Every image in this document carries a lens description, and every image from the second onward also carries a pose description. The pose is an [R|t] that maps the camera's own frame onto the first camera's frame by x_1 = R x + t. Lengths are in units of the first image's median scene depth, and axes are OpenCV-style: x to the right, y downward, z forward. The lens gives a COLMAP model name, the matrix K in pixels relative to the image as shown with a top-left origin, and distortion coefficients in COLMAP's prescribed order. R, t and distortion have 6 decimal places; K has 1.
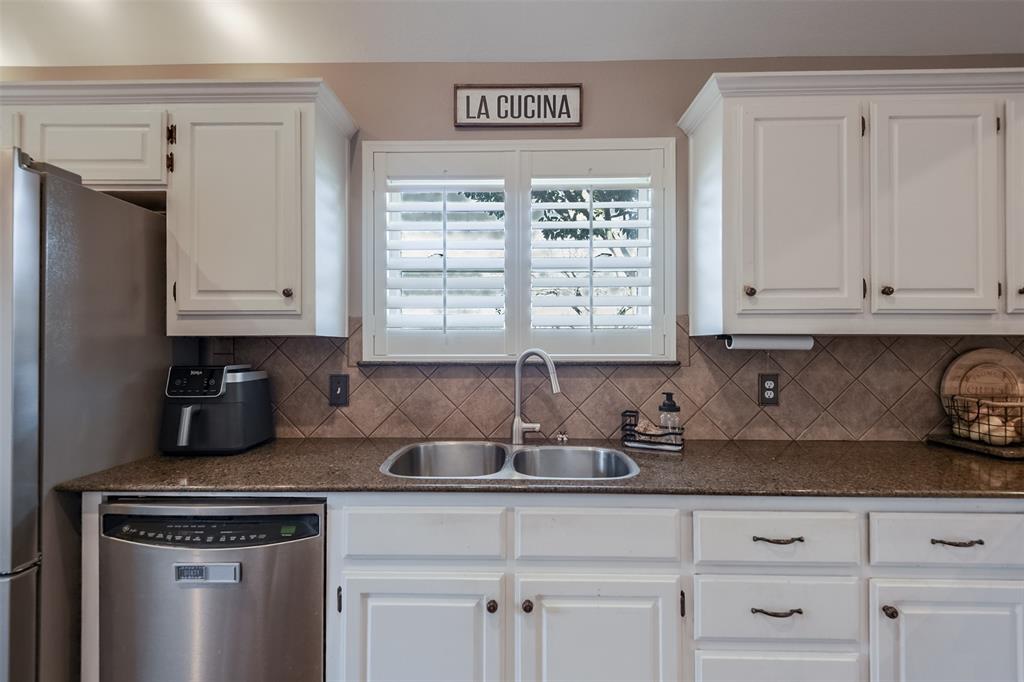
lens RADIAL K [[510.6, 0, 512.5], [0, 510.6, 335.6], [0, 0, 1]] dist [-0.009910, -0.001886]
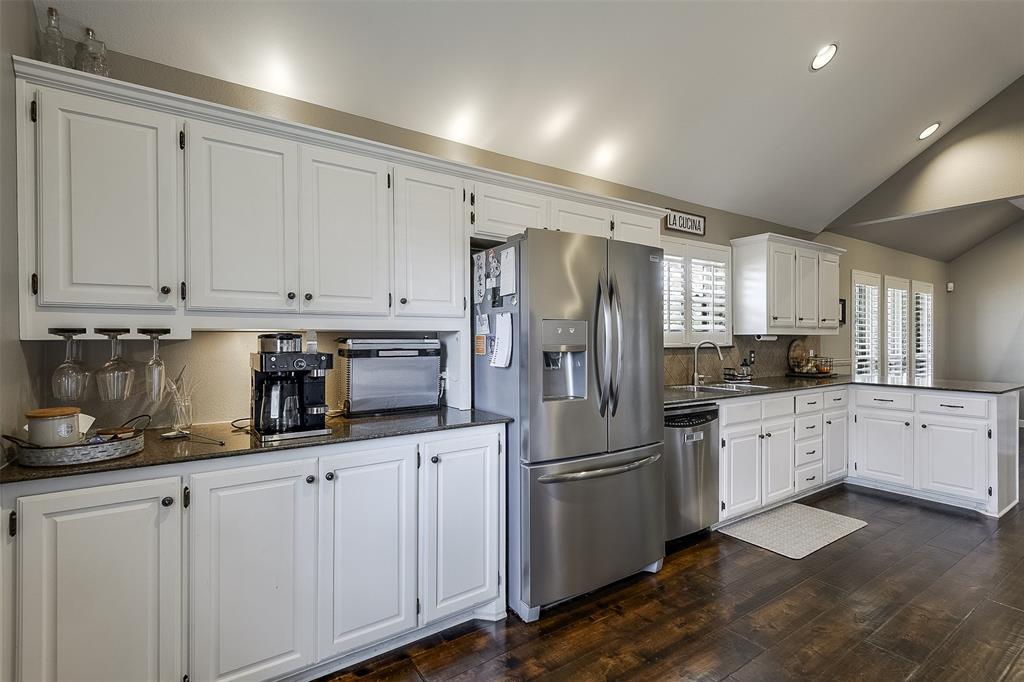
lens RADIAL K [[510.6, 0, 508.8], [0, 510.6, 345.2], [0, 0, 1]] dist [-0.009910, -0.001886]
pose [[0.801438, -0.010026, 0.597993, -1.871433], [0.001889, 0.999897, 0.014232, 0.013090], [-0.598075, -0.010276, 0.801375, -0.232890]]
